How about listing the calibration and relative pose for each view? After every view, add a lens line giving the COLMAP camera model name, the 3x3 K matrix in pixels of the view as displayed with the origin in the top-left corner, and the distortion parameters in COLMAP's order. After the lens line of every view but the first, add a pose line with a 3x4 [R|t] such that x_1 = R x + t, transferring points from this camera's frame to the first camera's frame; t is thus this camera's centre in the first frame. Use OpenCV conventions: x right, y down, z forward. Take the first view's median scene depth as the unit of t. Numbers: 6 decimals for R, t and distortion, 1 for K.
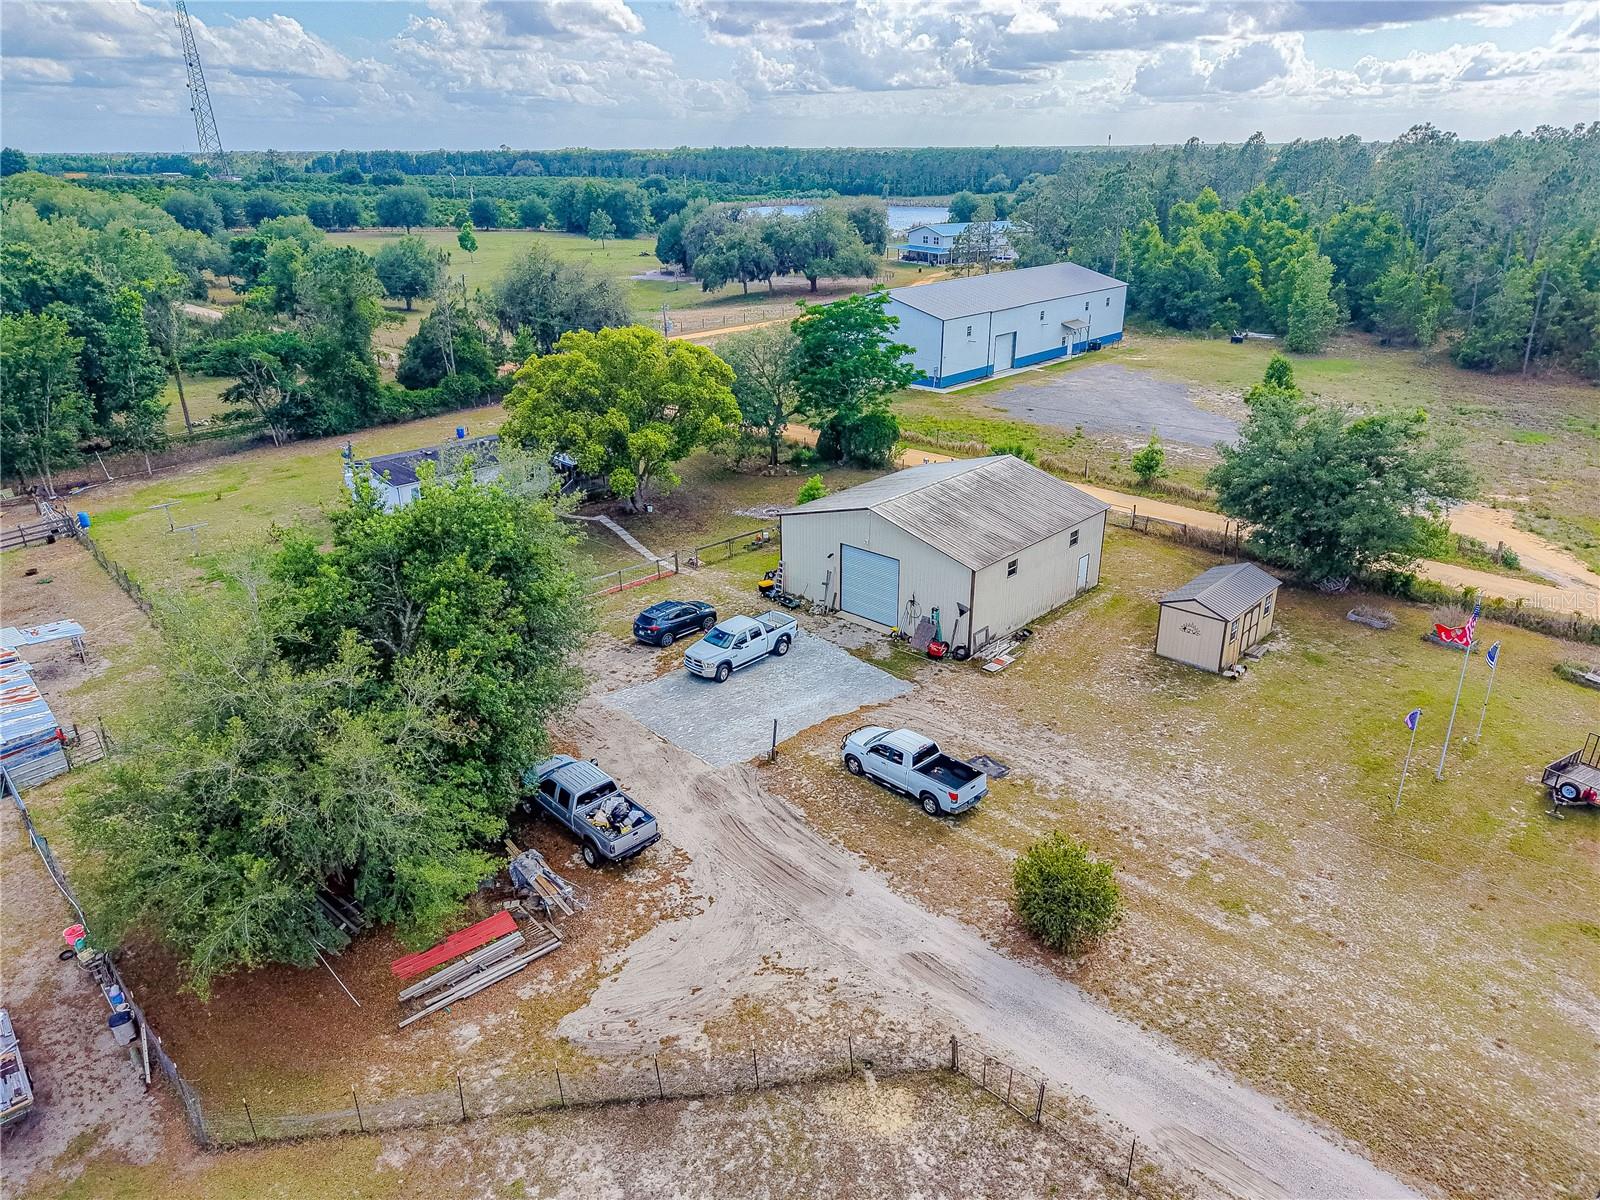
lens RADIAL K [[1074.8, 0, 802.8], [0, 1074.8, 599.3], [0, 0, 1]] dist [0.030518, -0.024529]
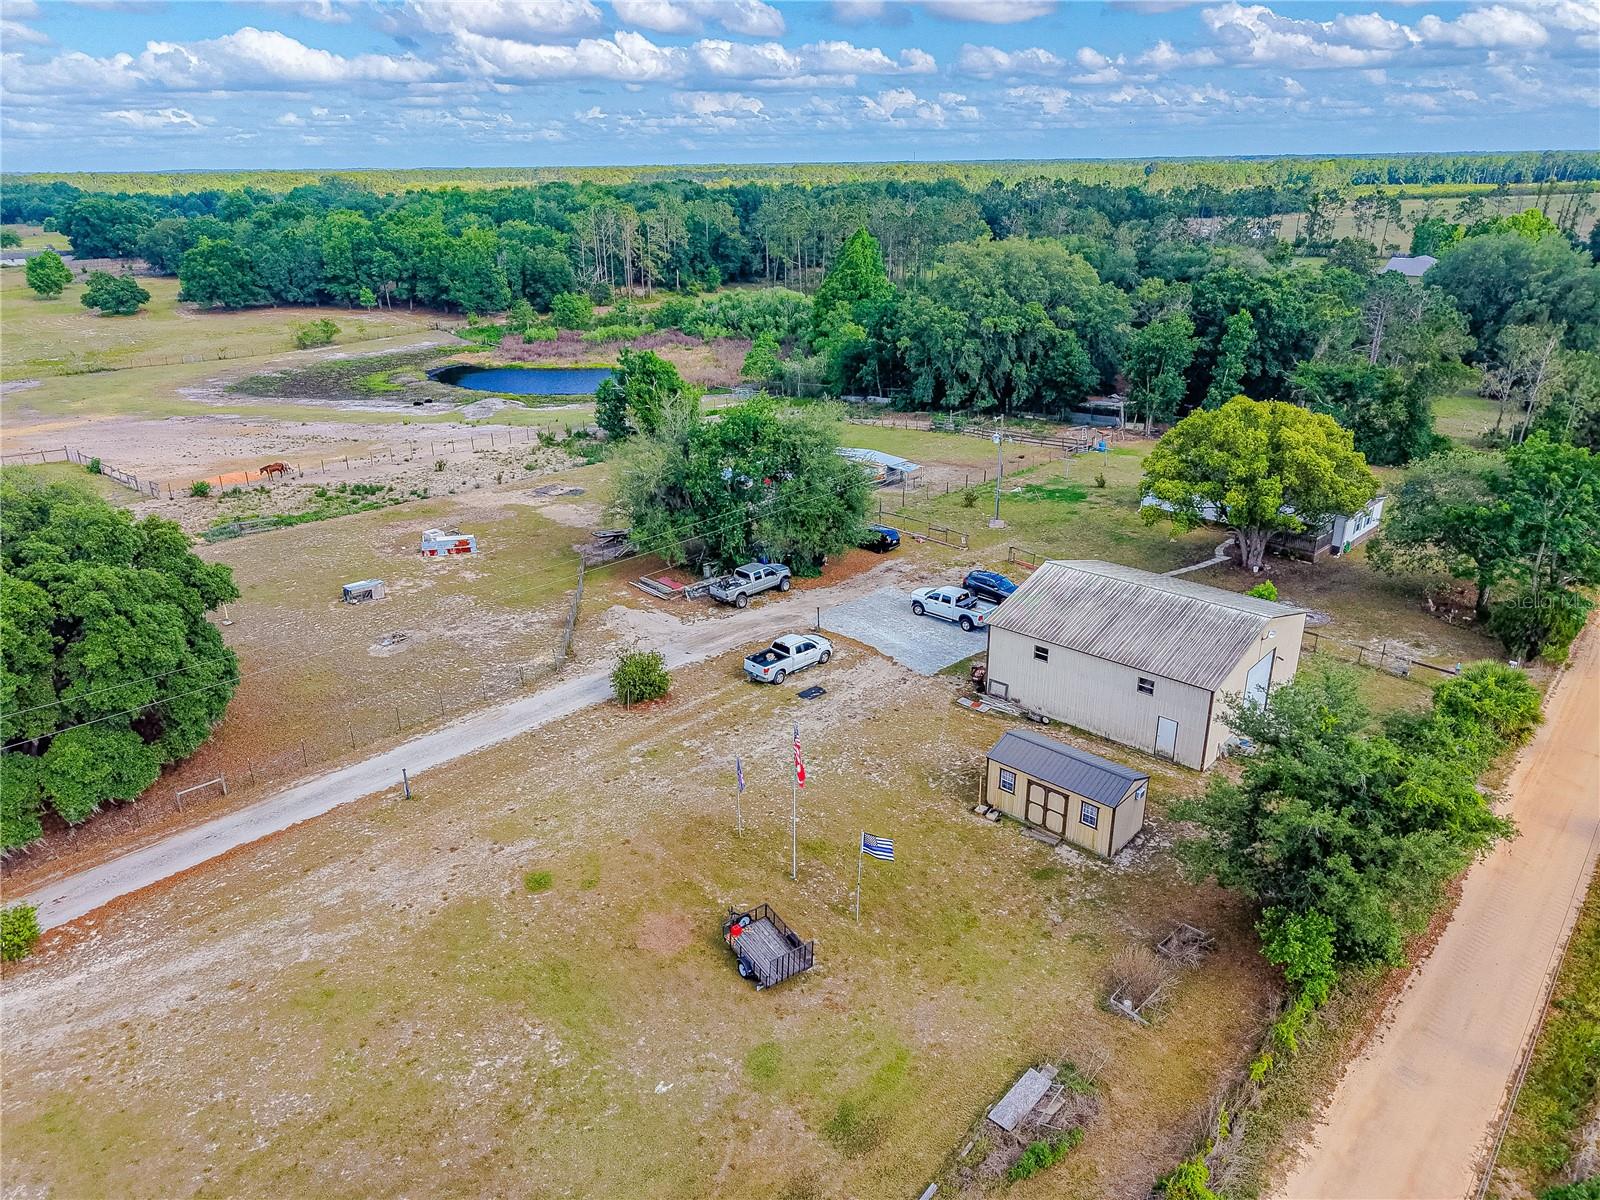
lens RADIAL K [[1058.6, 0, 802.9], [0, 1058.6, 617.8], [0, 0, 1]] dist [0.028938, -0.019933]
pose [[0.007420, 0.399455, -0.916723, 1.096186], [-0.372449, 0.851891, 0.368190, -0.344394], [0.928023, 0.338700, 0.155098, 0.558932]]
